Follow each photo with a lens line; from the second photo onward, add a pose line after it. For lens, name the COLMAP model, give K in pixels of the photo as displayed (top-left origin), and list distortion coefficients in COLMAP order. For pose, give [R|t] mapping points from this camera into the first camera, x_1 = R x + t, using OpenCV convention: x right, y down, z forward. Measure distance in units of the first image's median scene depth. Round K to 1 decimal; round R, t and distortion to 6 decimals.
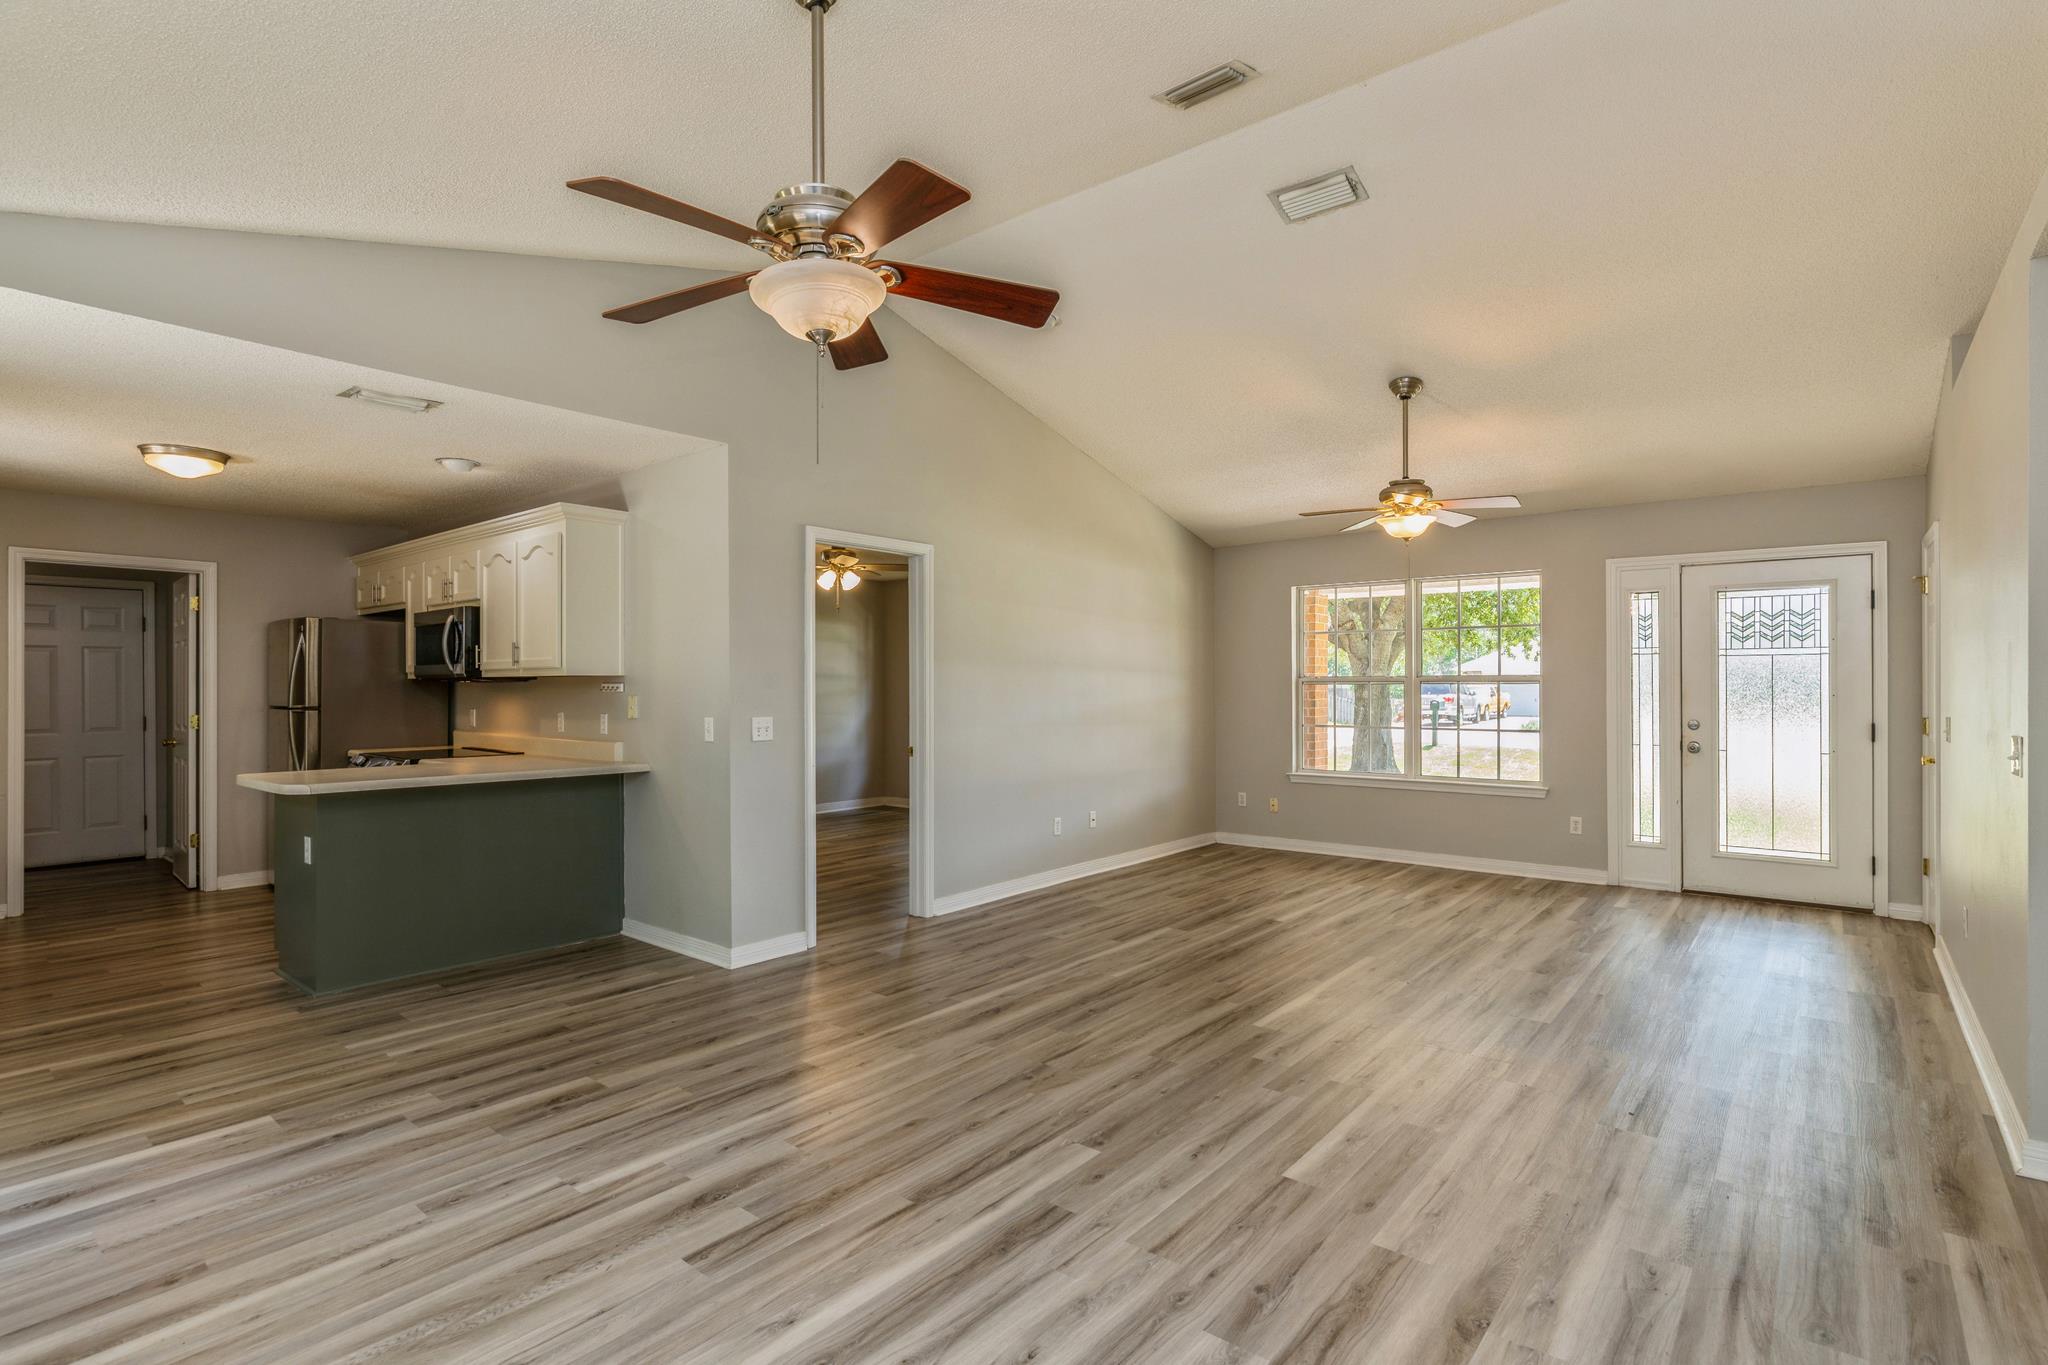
lens RADIAL K [[968.4, 0, 1024.0], [0, 968.4, 682.5], [0, 0, 1]] dist [-0.001783, -0.000397]
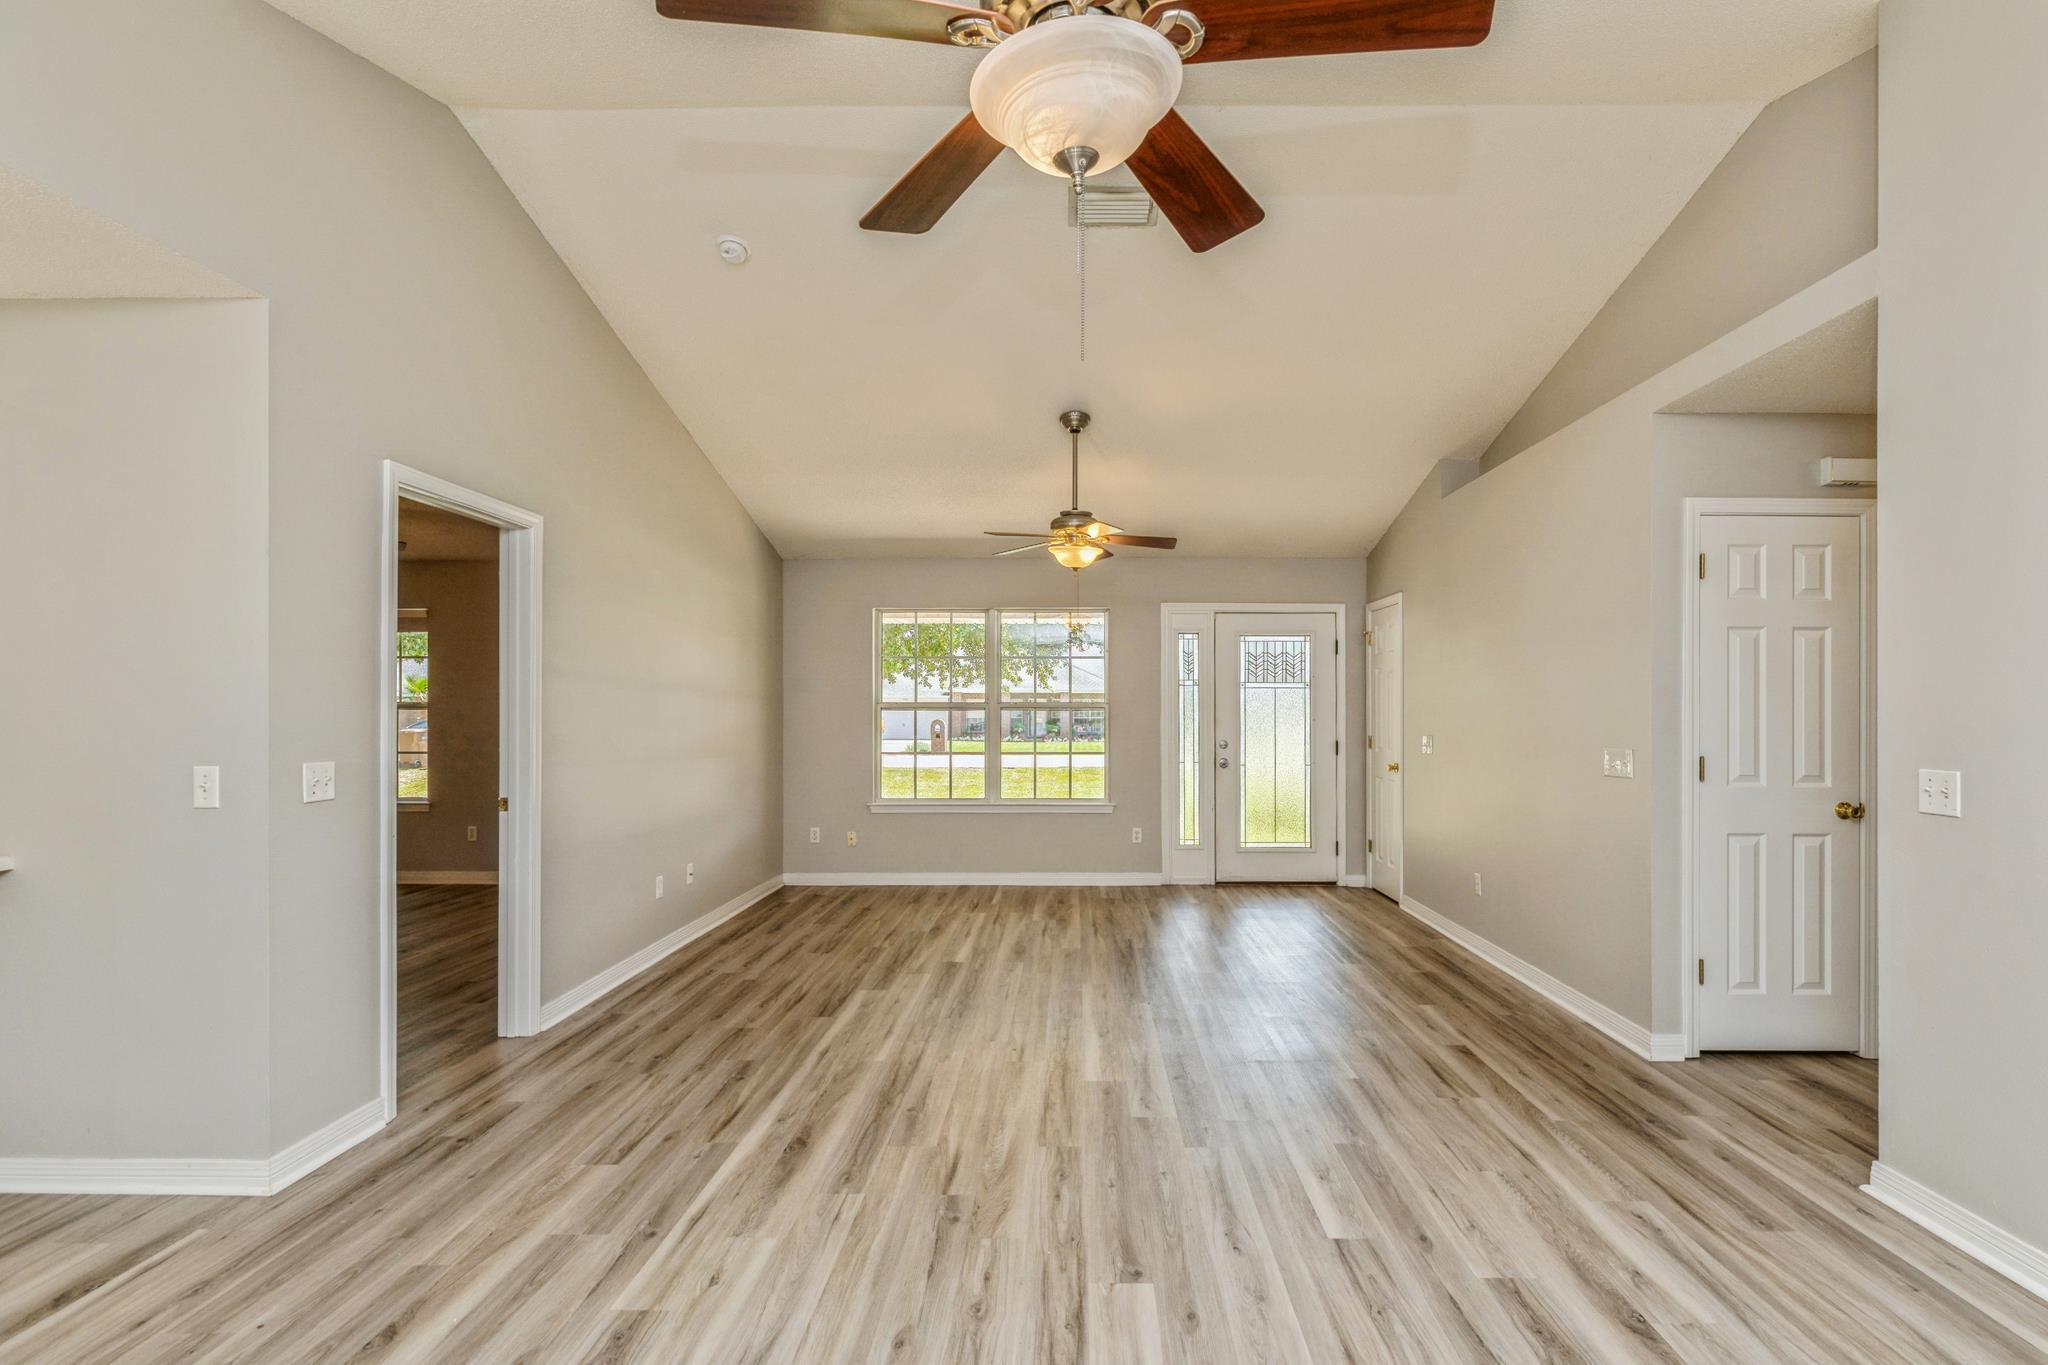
lens RADIAL K [[962.8, 0, 1029.9], [0, 962.8, 701.0], [0, 0, 1]] dist [-0.001982, -0.000449]
pose [[0.783049, 0.008272, 0.621905, -0.279451], [-0.003225, 0.999952, -0.009241, 0.001314], [-0.621951, 0.005230, 0.783039, 0.234749]]
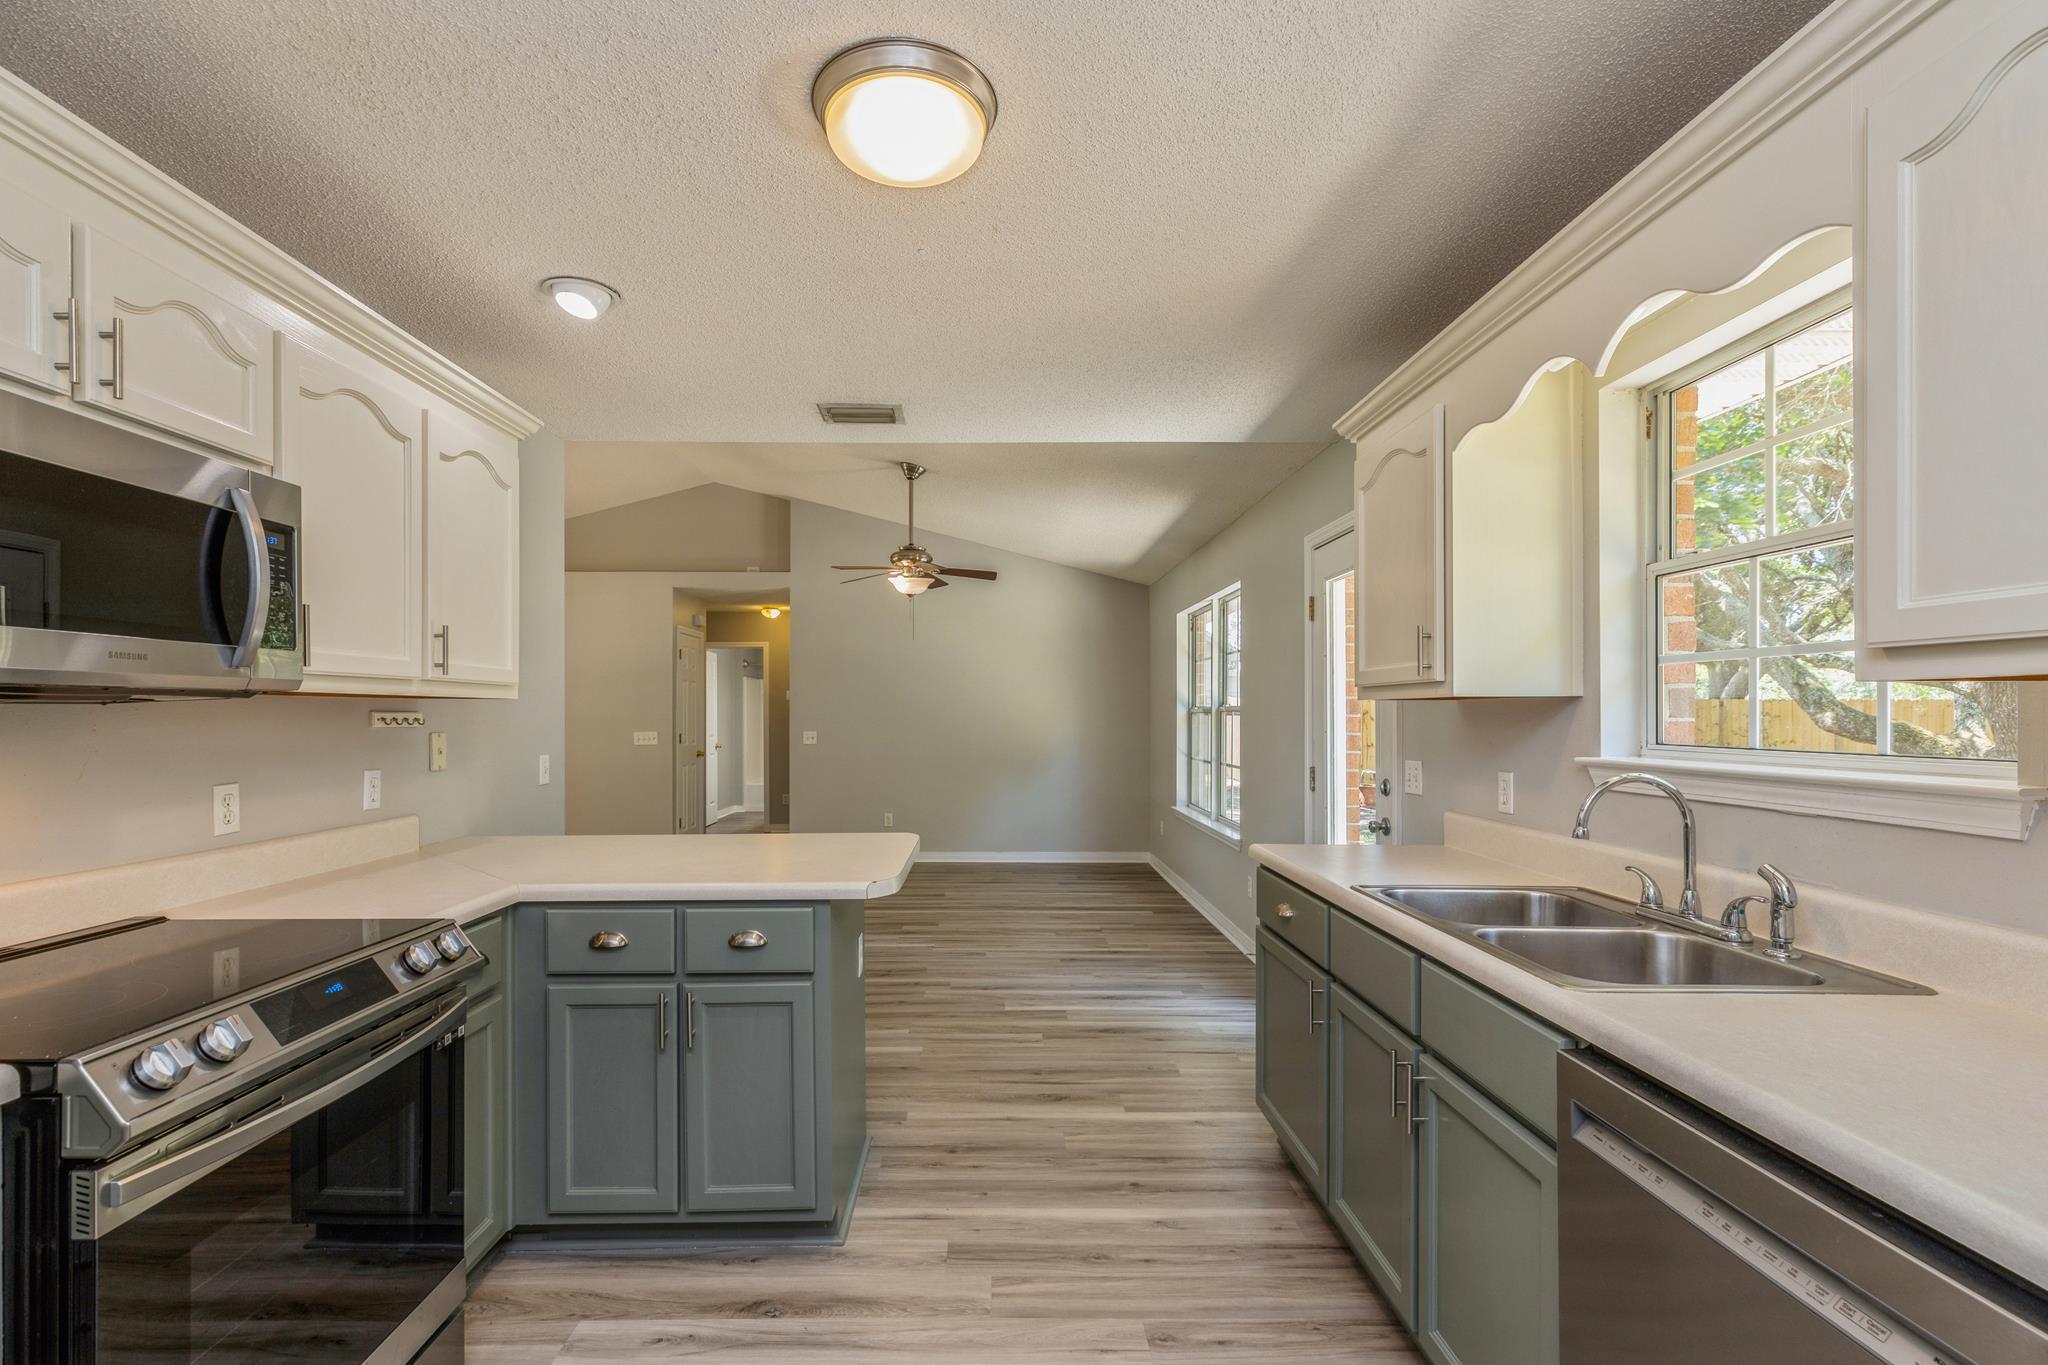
lens RADIAL K [[920.2, 0, 1023.1], [0, 920.2, 722.3], [0, 0, 1]] dist [0.002167, 0.000451]
pose [[-0.662521, -0.000700, 0.749043, -1.098050], [0.000276, 0.999999, 0.001179, 0.008292], [-0.749043, 0.000987, -0.662520, 1.135216]]
